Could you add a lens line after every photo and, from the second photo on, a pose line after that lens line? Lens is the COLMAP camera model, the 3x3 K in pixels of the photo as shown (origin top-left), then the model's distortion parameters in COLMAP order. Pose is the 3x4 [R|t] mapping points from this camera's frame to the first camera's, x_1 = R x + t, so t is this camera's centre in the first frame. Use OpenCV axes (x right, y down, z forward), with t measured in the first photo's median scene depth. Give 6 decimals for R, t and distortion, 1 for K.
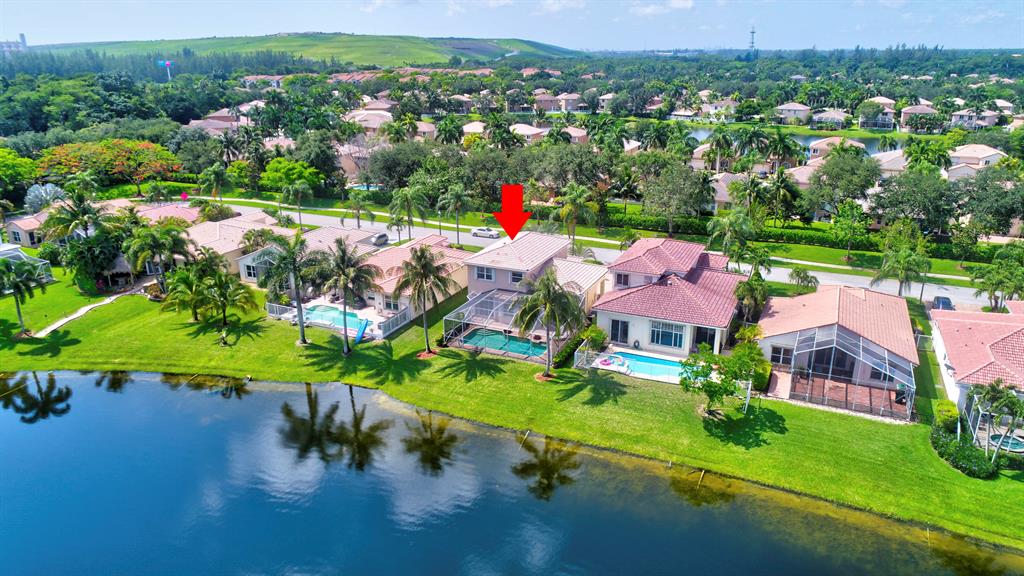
lens RADIAL K [[690.4, 0, 512.0], [0, 690.4, 288.0], [0, 0, 1]] dist [0.000853, 0.002168]
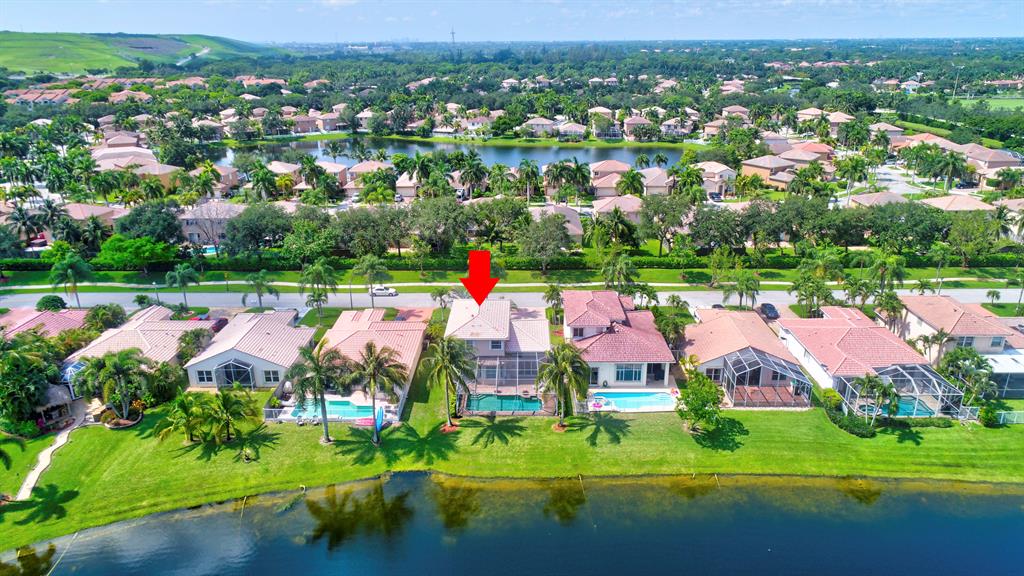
lens RADIAL K [[690.4, 0, 512.0], [0, 690.4, 288.0], [0, 0, 1]] dist [0.000853, 0.002168]
pose [[0.912272, -0.140313, 0.384801, -0.398231], [0.135632, 0.989974, 0.039431, -0.150422], [-0.386476, 0.016220, 0.922157, -0.092795]]
